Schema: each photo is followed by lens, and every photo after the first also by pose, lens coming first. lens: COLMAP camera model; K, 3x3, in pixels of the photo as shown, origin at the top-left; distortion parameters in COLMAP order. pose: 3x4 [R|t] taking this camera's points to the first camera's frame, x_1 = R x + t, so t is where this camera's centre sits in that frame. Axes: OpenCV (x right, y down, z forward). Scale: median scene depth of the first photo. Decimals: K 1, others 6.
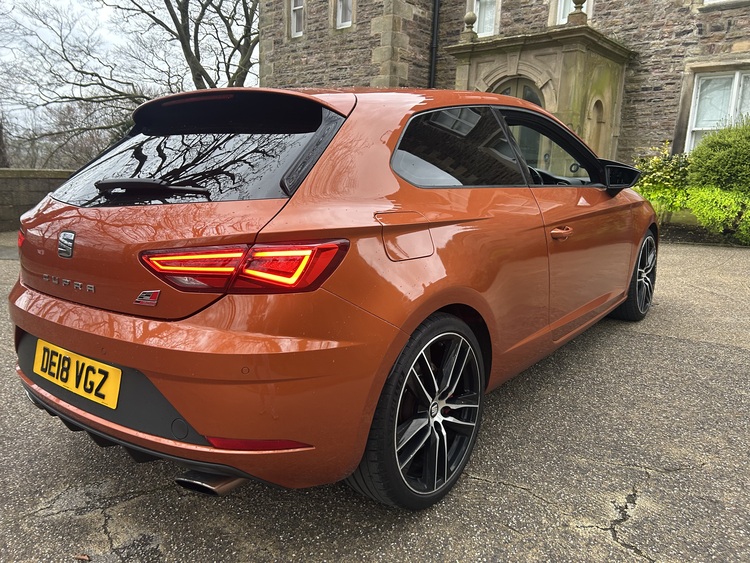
lens RADIAL K [[570.2, 0, 378.6], [0, 570.2, 284.6], [0, 0, 1]] dist [0.036757, -0.033236]
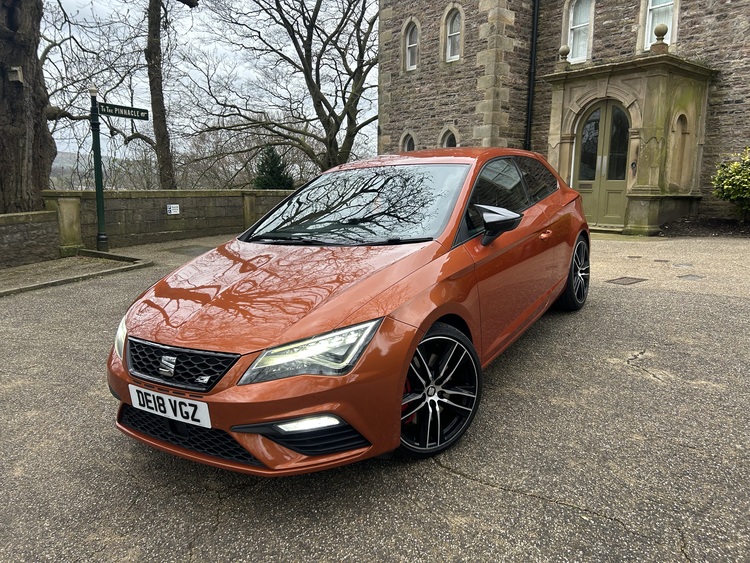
lens RADIAL K [[570.2, 0, 374.5], [0, 570.2, 275.8], [0, 0, 1]] dist [0.036757, -0.033236]
pose [[0.985395, -0.002876, -0.170261, -0.020888], [-0.001996, 0.999594, -0.028433, 0.026759], [0.170274, 0.028357, 0.984989, -0.179288]]
